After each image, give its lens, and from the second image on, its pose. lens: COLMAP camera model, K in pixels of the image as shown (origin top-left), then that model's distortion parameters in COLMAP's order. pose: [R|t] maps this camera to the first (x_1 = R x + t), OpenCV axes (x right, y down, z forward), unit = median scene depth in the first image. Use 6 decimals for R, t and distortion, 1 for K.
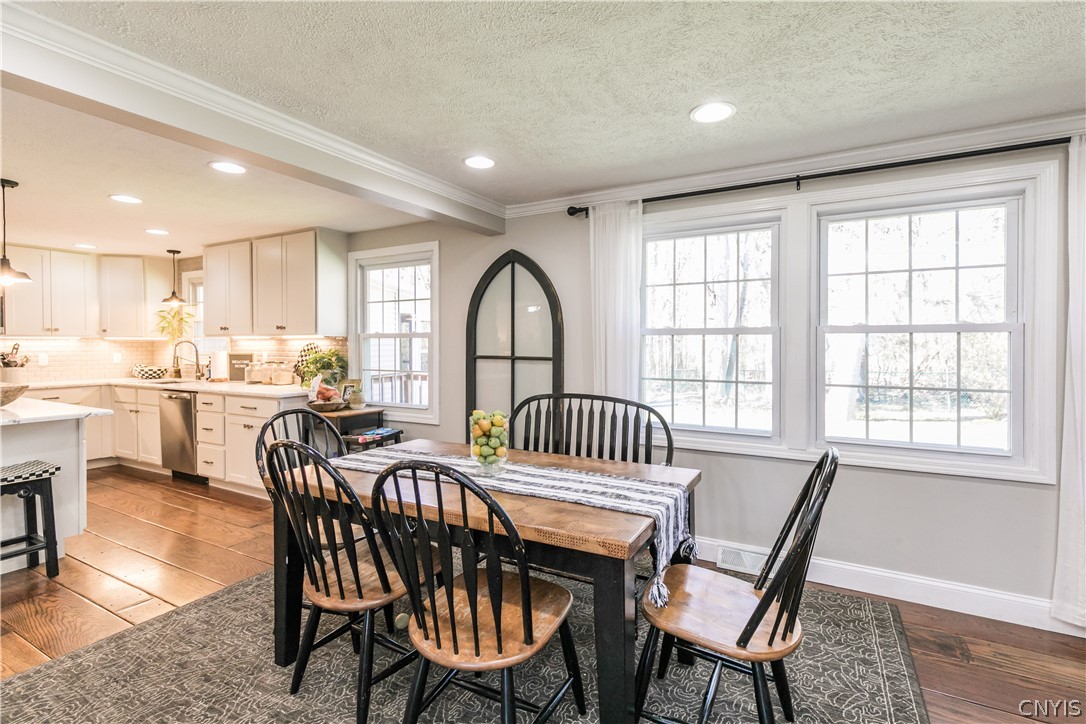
lens RADIAL K [[507.8, 0, 563.4], [0, 507.8, 348.3], [0, 0, 1]] dist [0.014596, 0.000657]
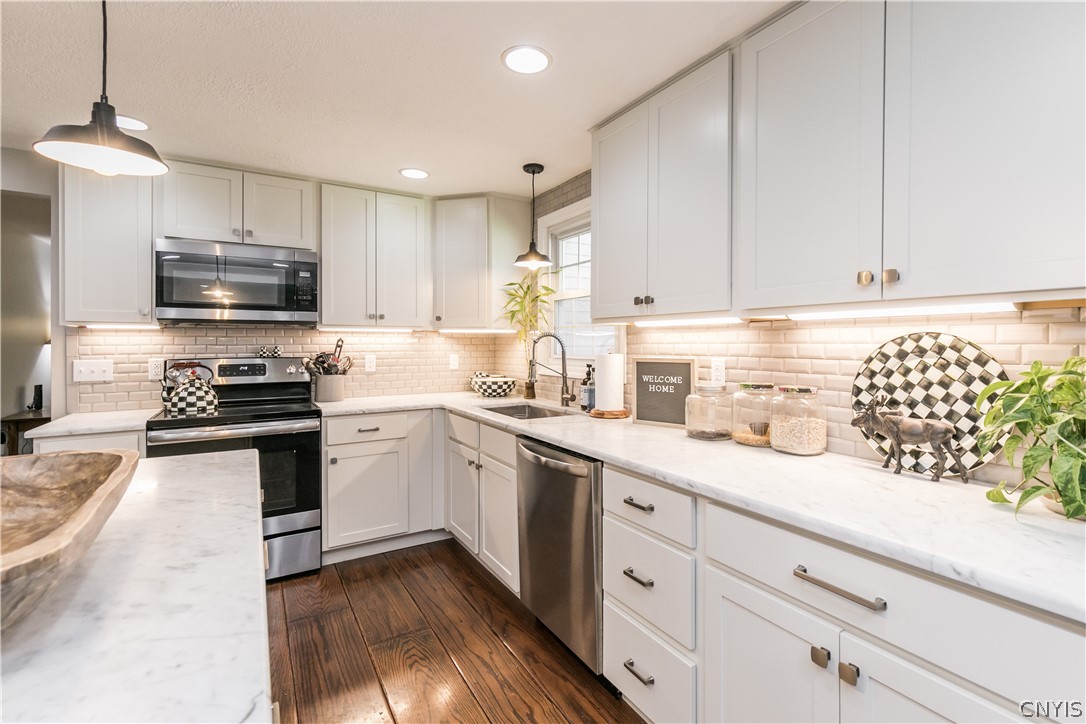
lens RADIAL K [[507.8, 0, 559.2], [0, 507.8, 345.2], [0, 0, 1]] dist [0.014596, 0.000657]
pose [[0.867181, 0.004404, -0.497974, -0.458793], [-0.007875, 0.999957, -0.004869, 0.000093], [0.497931, 0.008144, 0.867178, 0.538411]]
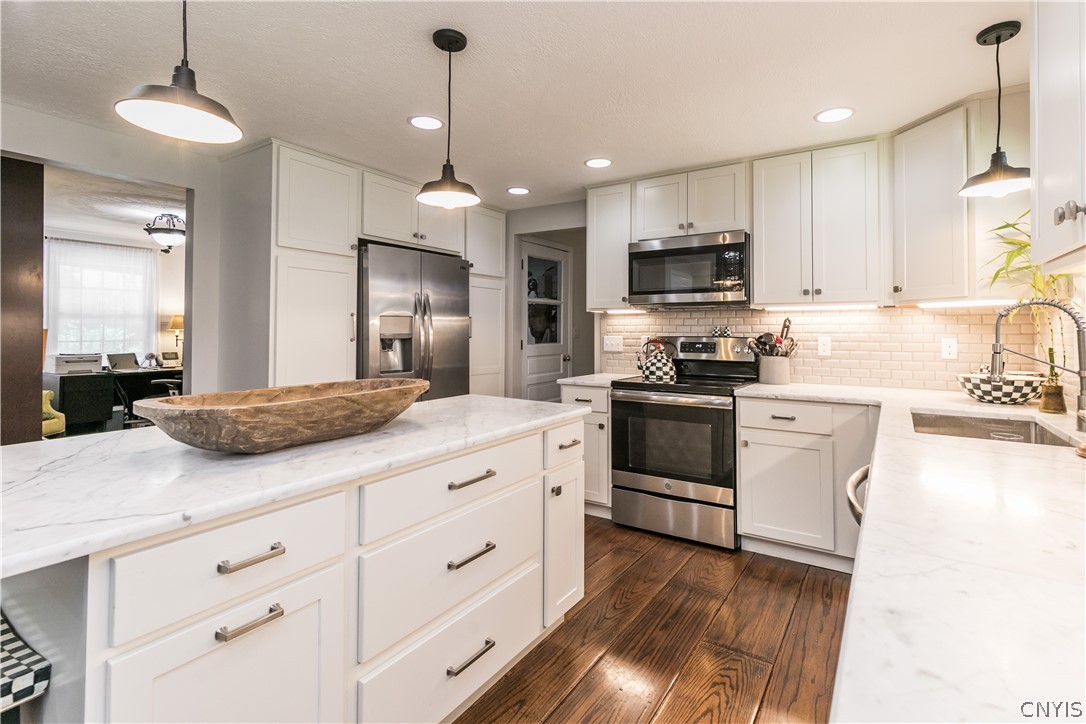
lens RADIAL K [[507.8, 0, 562.5], [0, 507.8, 322.5], [0, 0, 1]] dist [0.014596, 0.000657]
pose [[-0.063430, -0.013257, -0.997898, -0.402927], [-0.014483, 0.999819, -0.012362, 0.006812], [0.997881, 0.013669, -0.063611, 0.723473]]
